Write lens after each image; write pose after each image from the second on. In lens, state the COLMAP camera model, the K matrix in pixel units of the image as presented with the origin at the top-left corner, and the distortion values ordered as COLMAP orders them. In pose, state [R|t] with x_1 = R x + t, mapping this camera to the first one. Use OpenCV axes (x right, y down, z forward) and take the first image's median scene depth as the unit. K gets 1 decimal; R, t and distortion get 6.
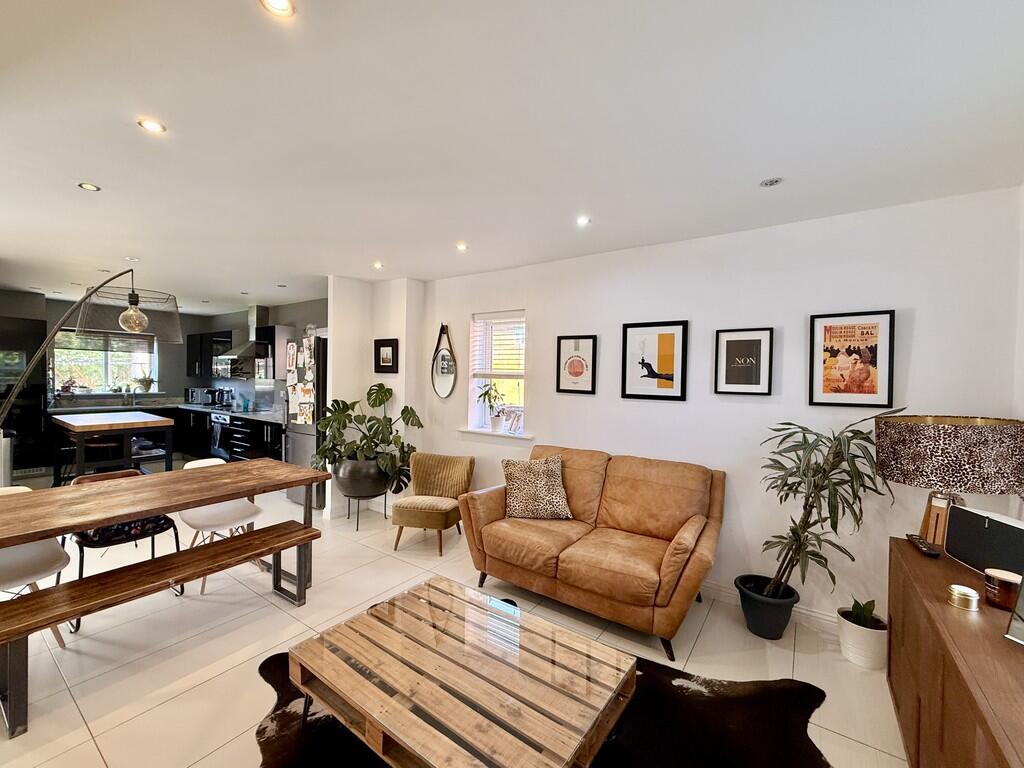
lens RADIAL K [[418.0, 0, 512.0], [0, 418.0, 384.0], [0, 0, 1]] dist [0.004167, 0.000189]
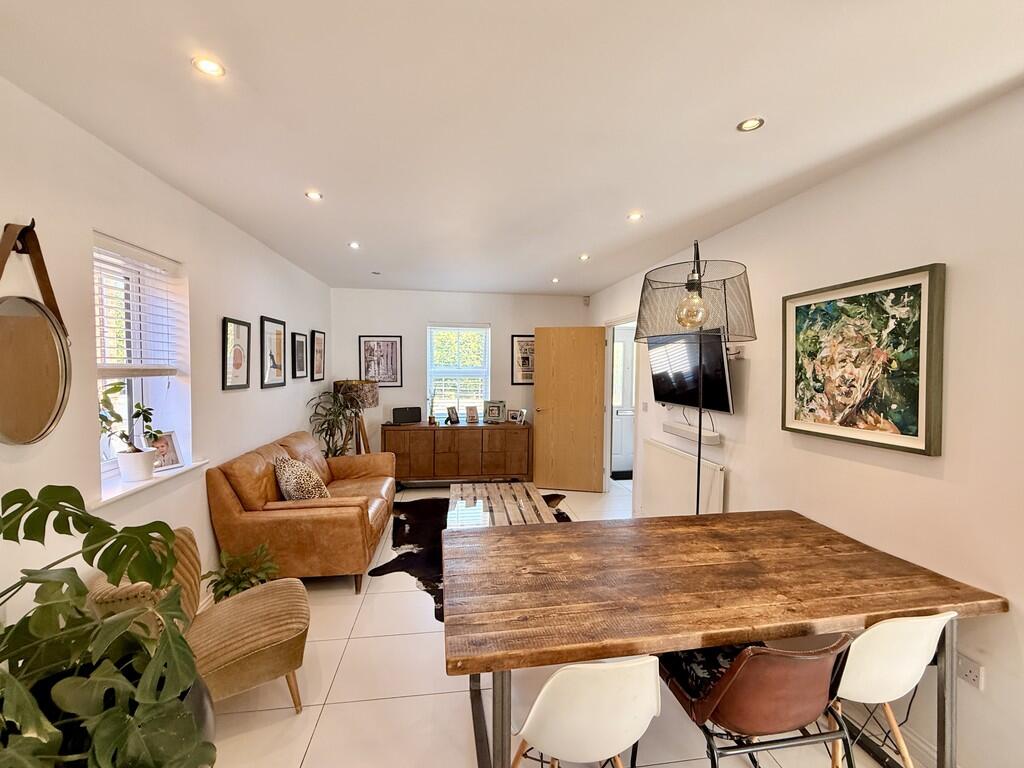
lens RADIAL K [[418.0, 0, 512.0], [0, 418.0, 384.0], [0, 0, 1]] dist [0.004167, 0.000189]
pose [[-0.690973, -0.057973, 0.720552, -0.442702], [-0.010102, 0.997456, 0.070564, -0.028230], [-0.722810, 0.041479, -0.689801, 0.633133]]
